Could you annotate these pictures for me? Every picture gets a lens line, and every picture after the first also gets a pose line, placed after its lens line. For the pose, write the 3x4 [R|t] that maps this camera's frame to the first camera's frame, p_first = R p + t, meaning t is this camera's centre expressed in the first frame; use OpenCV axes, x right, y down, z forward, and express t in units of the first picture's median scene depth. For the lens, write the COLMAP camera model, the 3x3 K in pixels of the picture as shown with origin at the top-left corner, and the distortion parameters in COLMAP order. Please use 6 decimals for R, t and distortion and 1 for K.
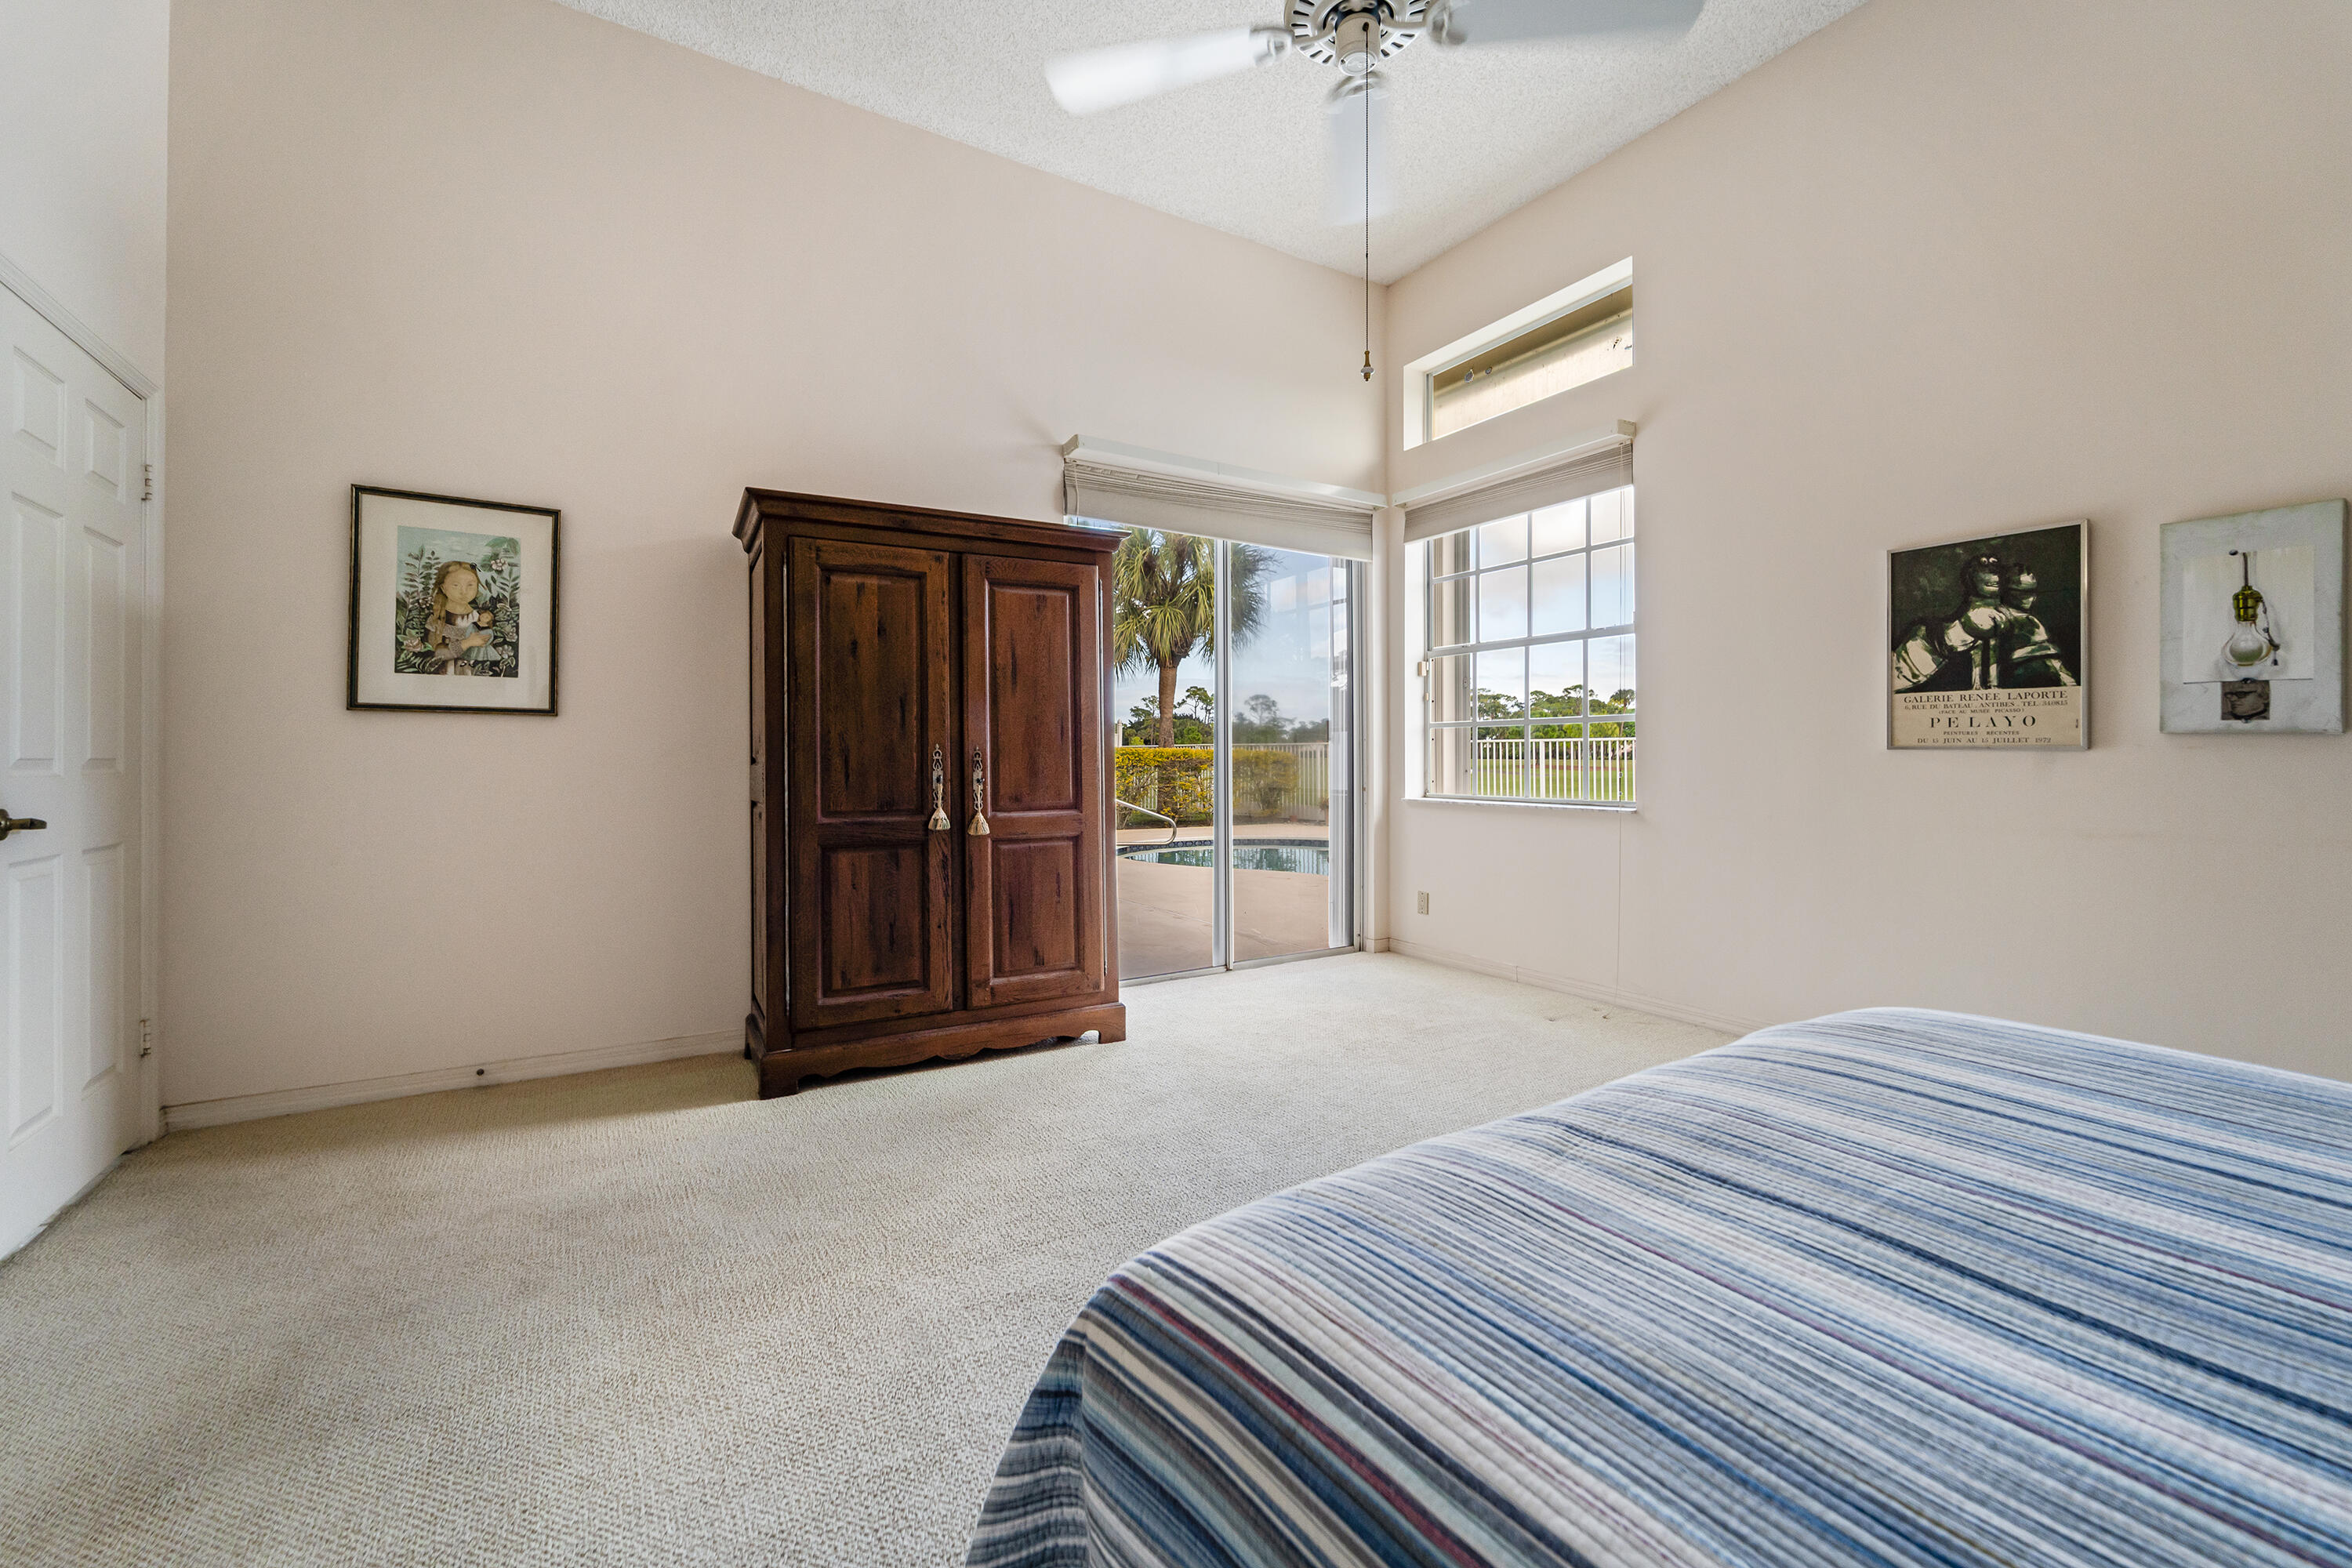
lens RADIAL K [[945.2, 0, 1165.7], [0, 945.2, 768.5], [0, 0, 1]] dist [0.005593, -0.001165]
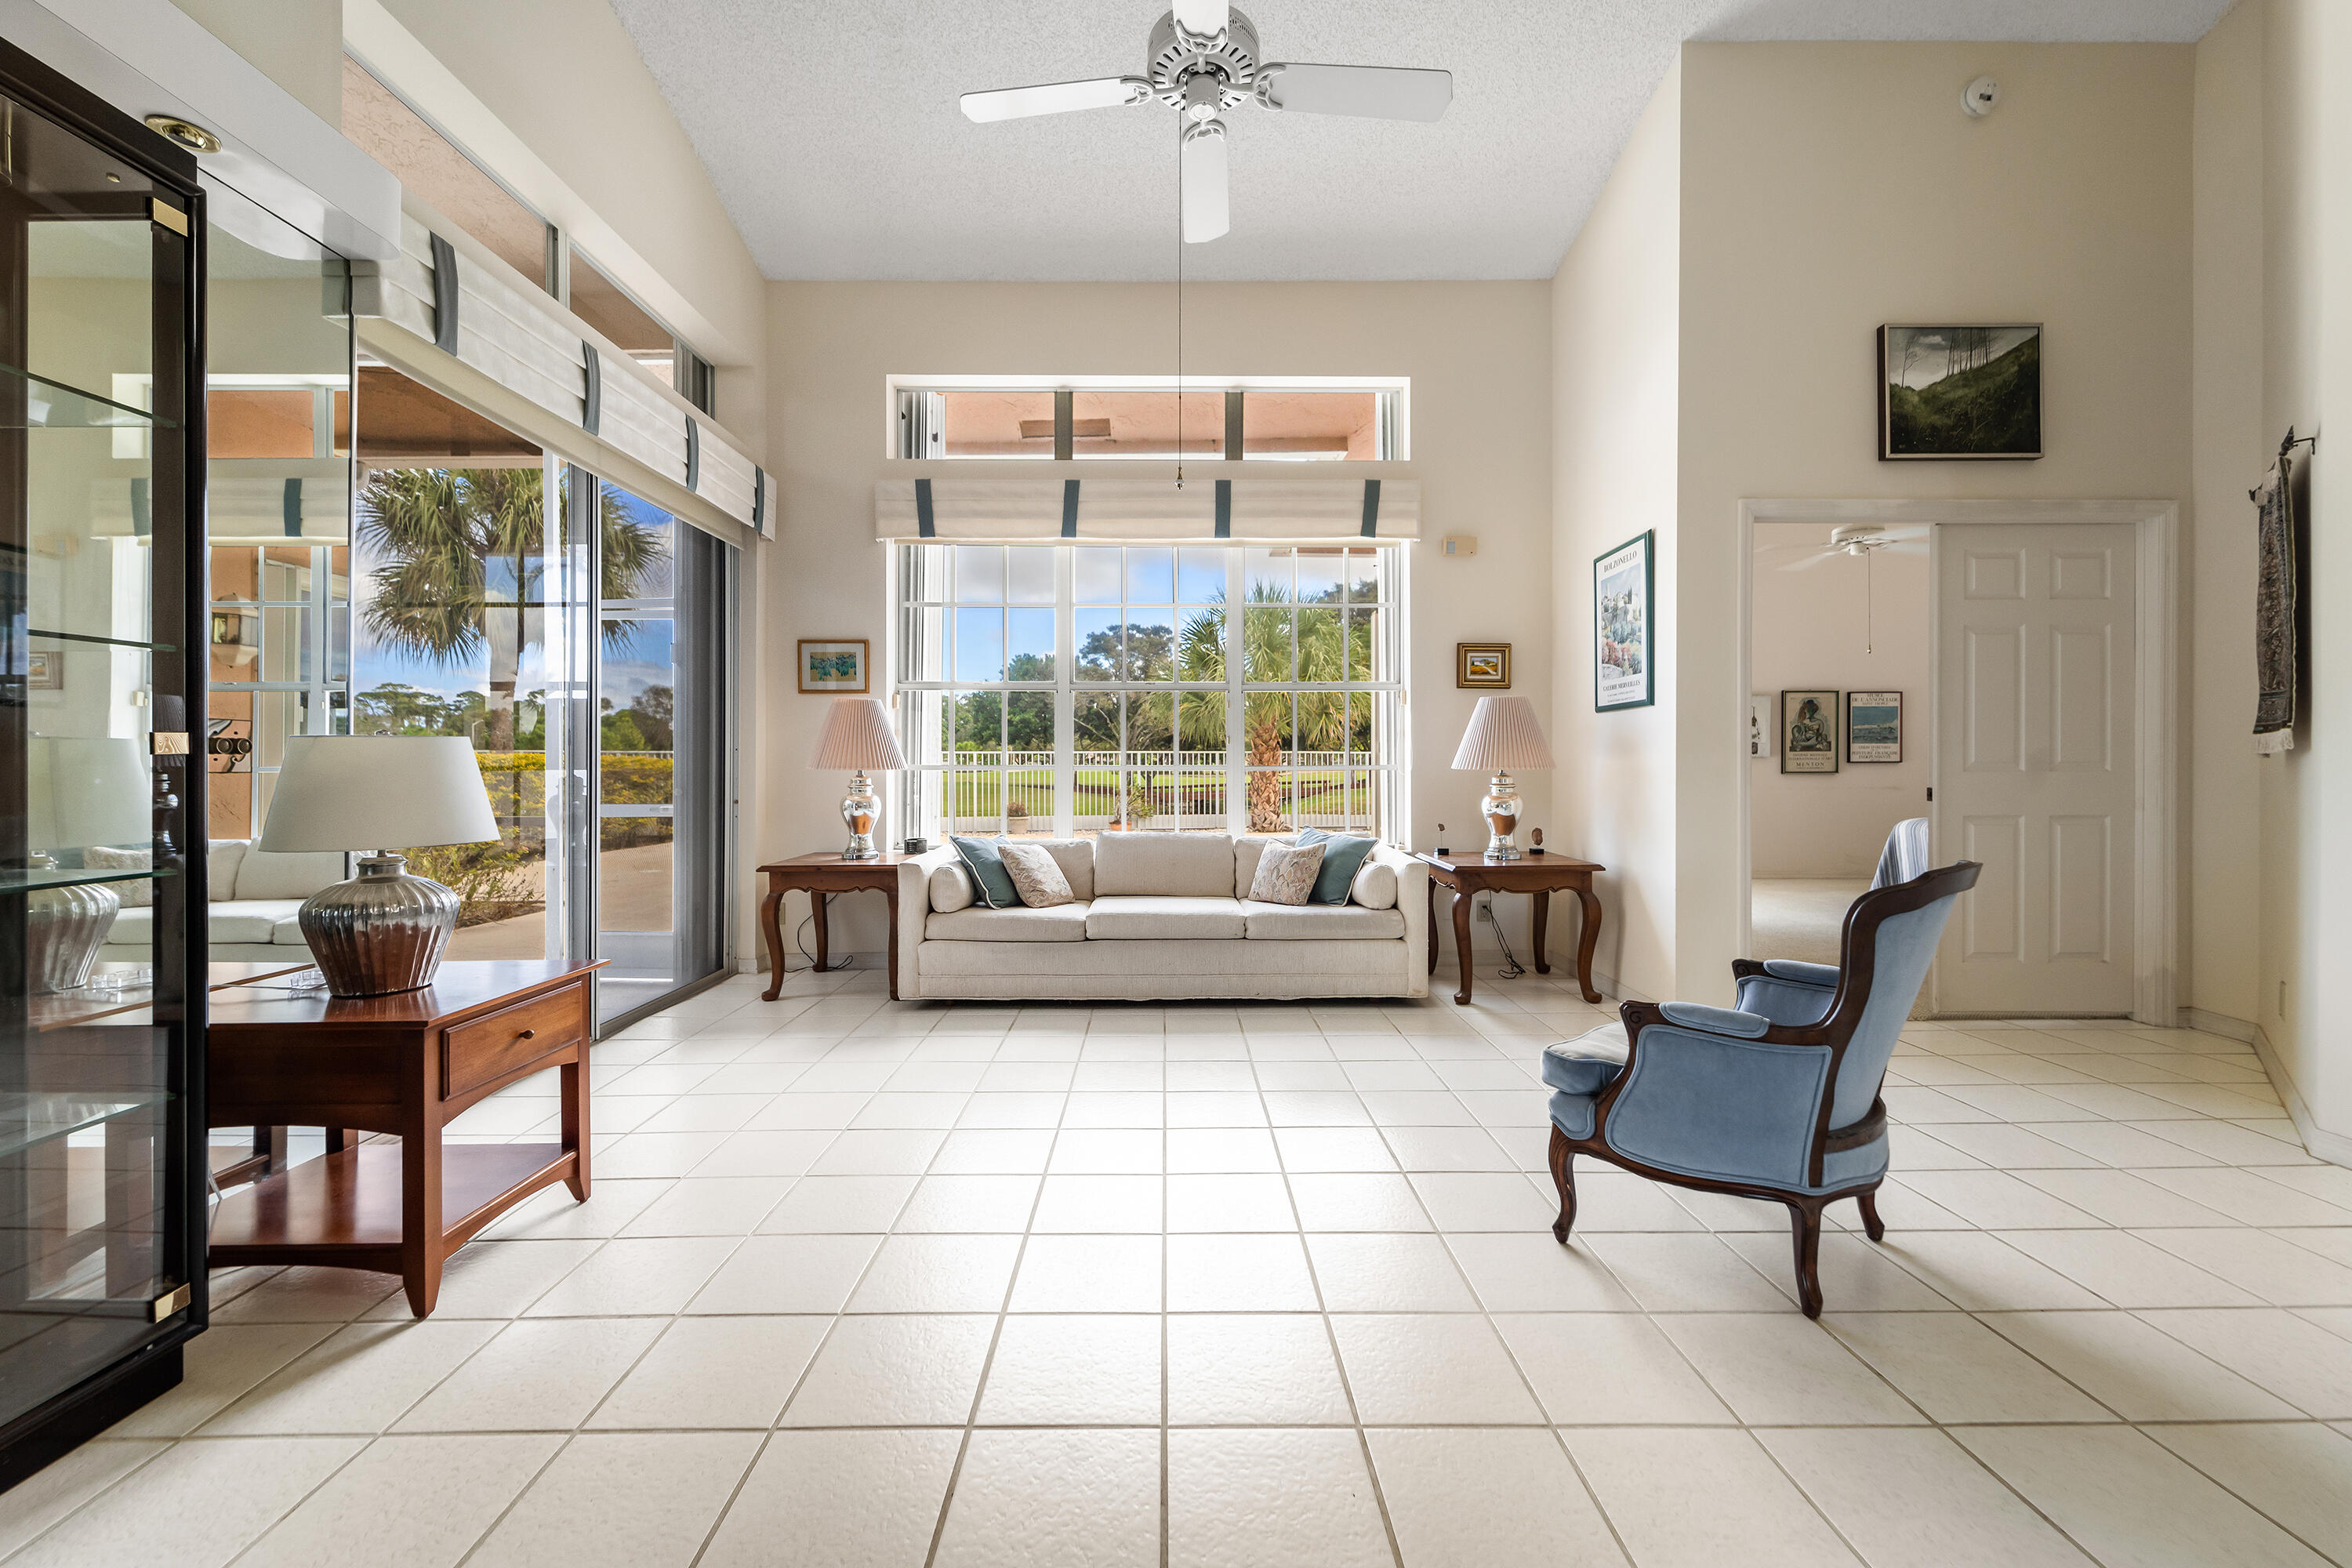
lens RADIAL K [[945.2, 0, 1174.3], [0, 945.2, 764.8], [0, 0, 1]] dist [0.005593, -0.001165]
pose [[0.517387, -0.001984, 0.855749, -2.562620], [0.010841, 0.999932, -0.004236, -0.016198], [-0.855683, 0.011469, 0.517374, 0.868061]]
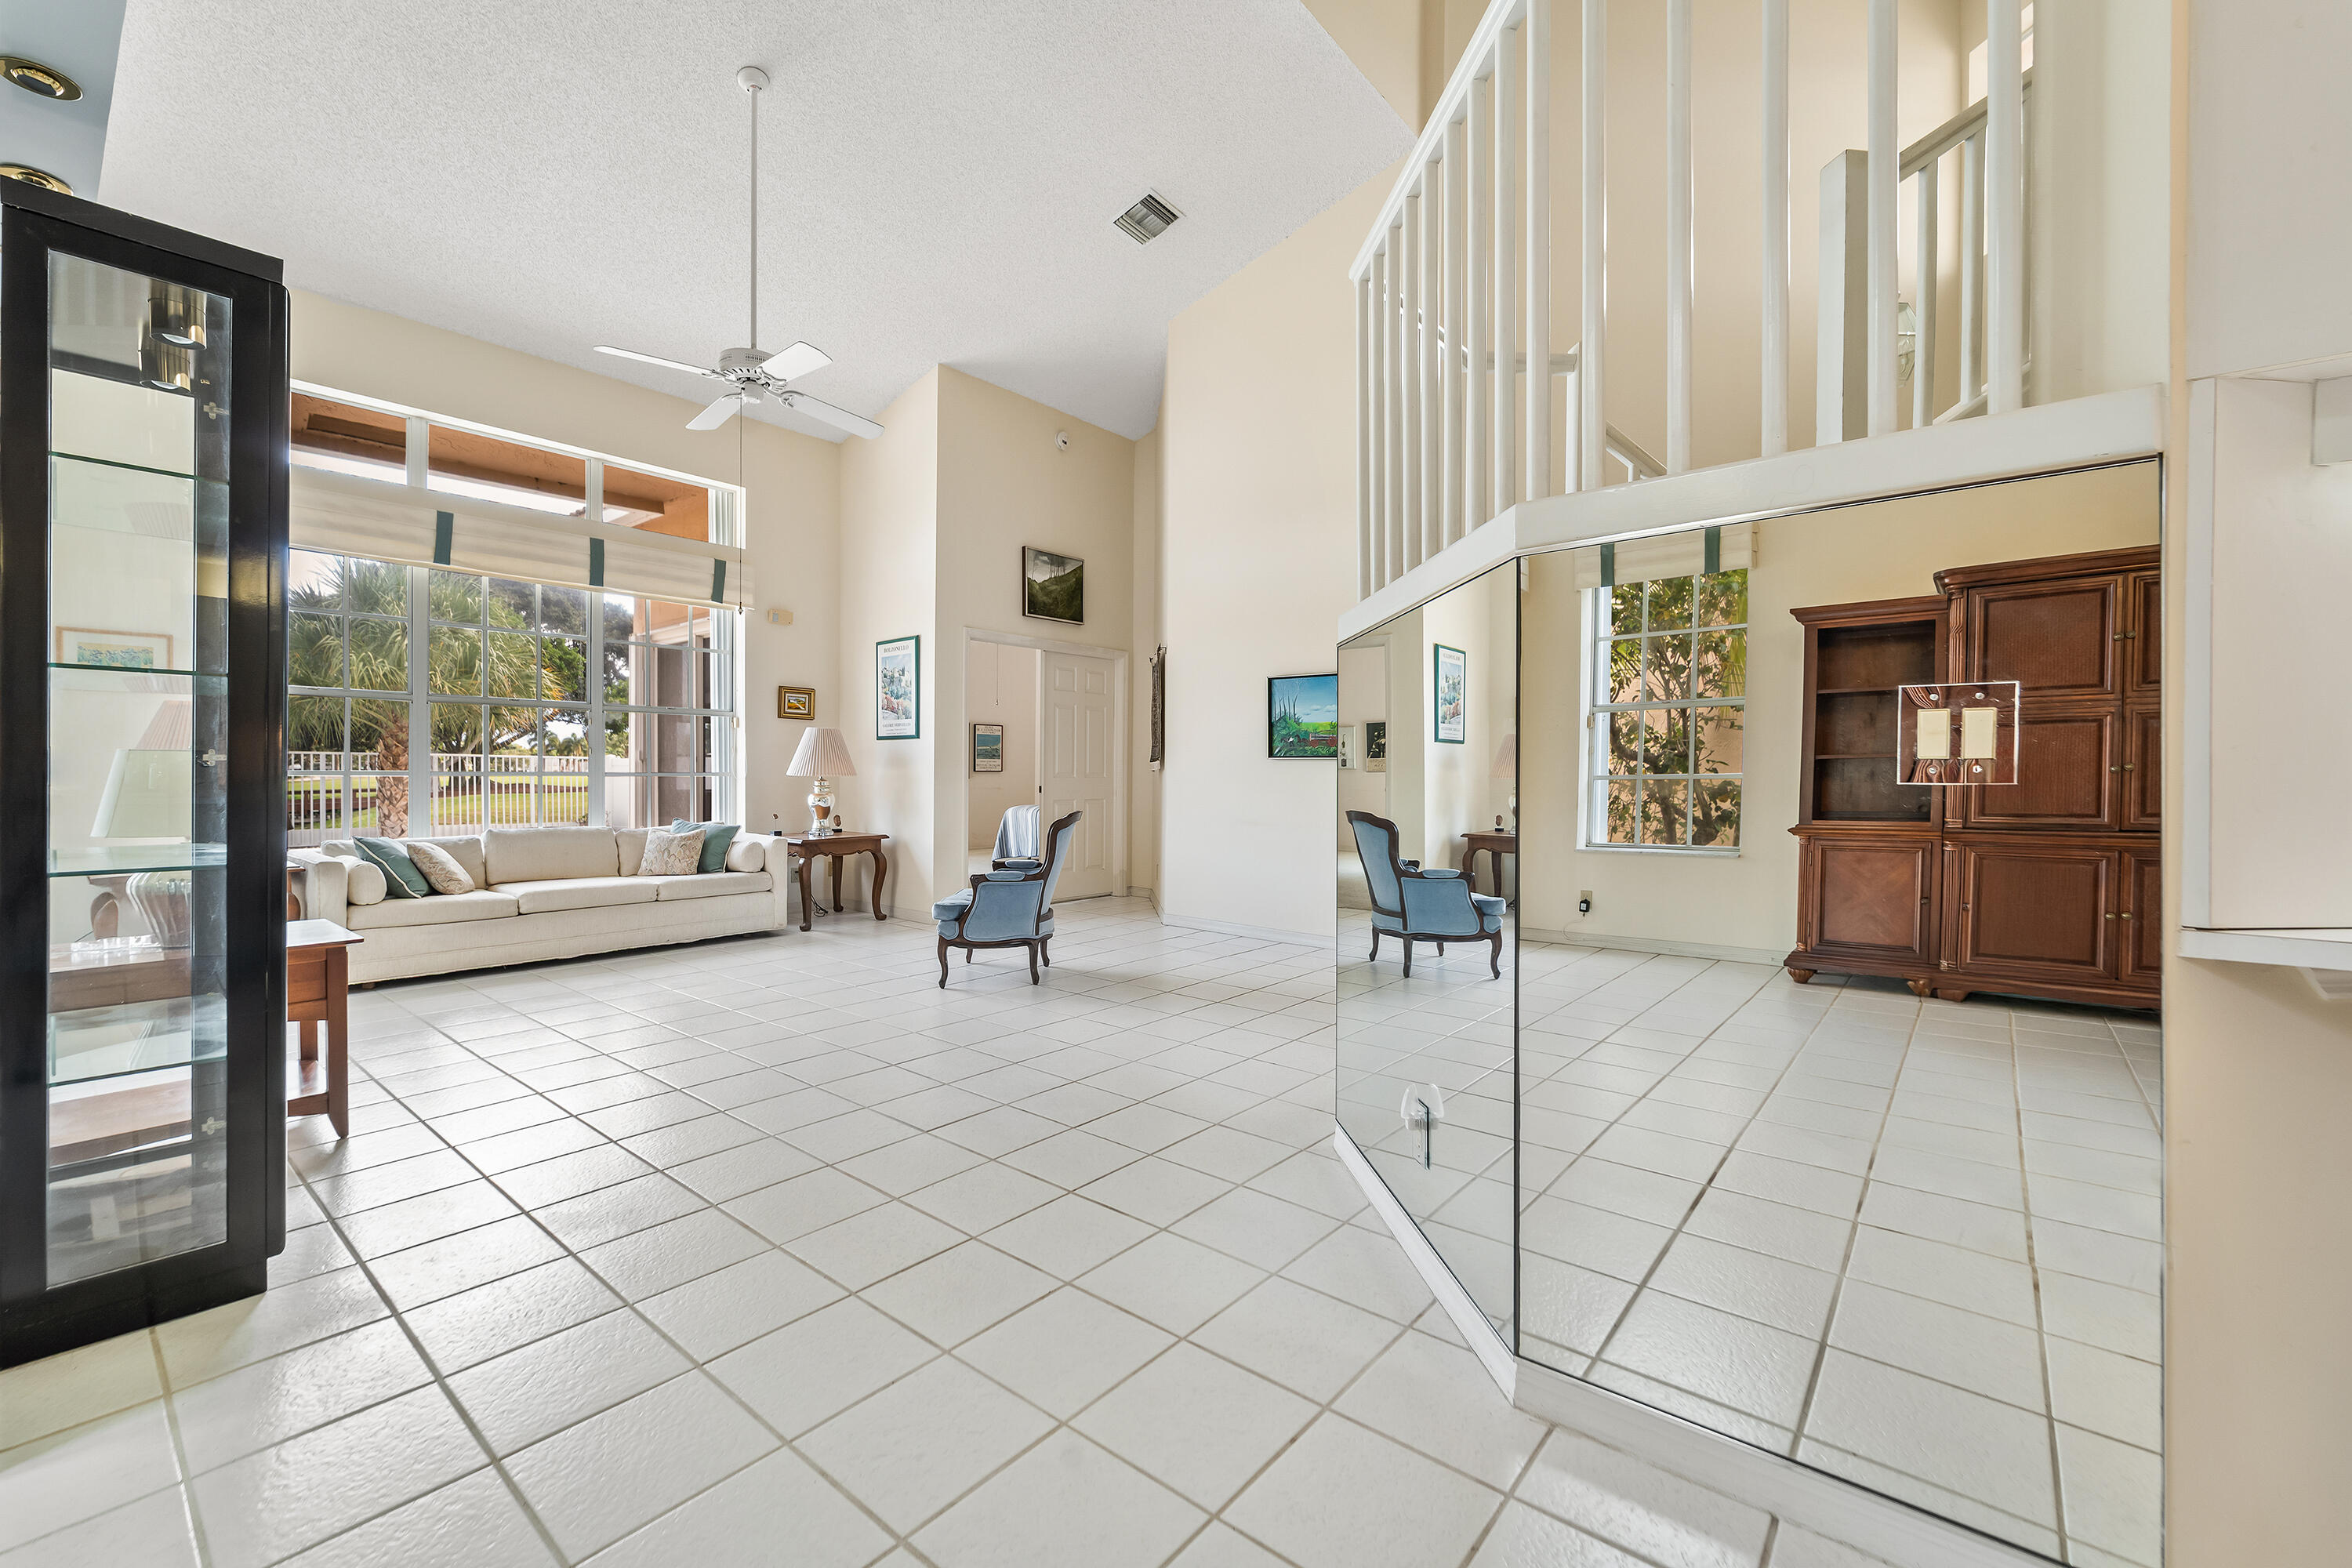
lens RADIAL K [[945.2, 0, 1160.5], [0, 945.2, 778.8], [0, 0, 1]] dist [0.005593, -0.001165]
pose [[-0.307219, -0.009215, 0.951594, -3.442569], [0.004379, 0.999929, 0.011097, -0.024387], [-0.951629, 0.007576, -0.307157, 1.134858]]
